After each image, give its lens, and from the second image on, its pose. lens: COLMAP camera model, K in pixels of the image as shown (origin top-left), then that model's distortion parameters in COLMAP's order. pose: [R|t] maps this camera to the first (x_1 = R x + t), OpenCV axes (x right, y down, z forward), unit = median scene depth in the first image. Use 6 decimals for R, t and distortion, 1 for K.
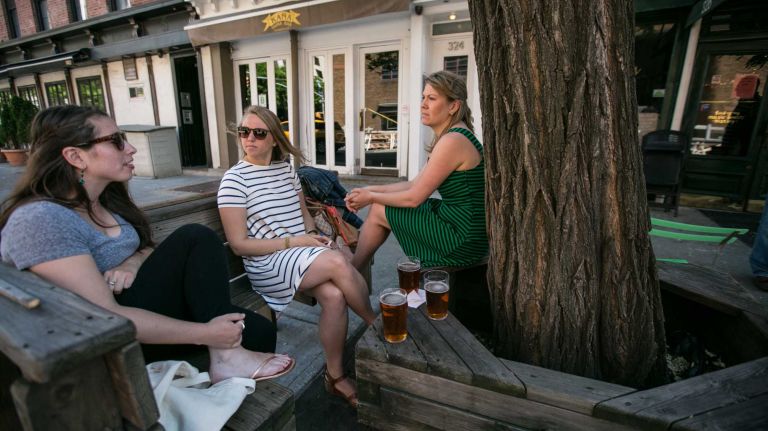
lens RADIAL K [[353.0, 0, 384.0], [0, 353.0, 215.5], [0, 0, 1]] dist [-0.027997, 0.000890]
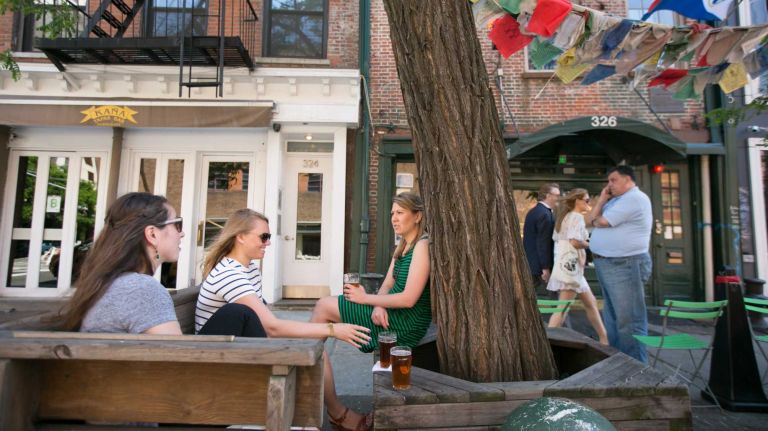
lens RADIAL K [[443.0, 0, 384.0], [0, 443.0, 215.5], [0, 0, 1]] dist [-0.028707, 0.000964]
pose [[0.887739, 0.049718, 0.457654, -0.783339], [0.098860, 0.950366, -0.295010, 0.222097], [-0.449607, 0.307135, 0.838762, -0.490734]]
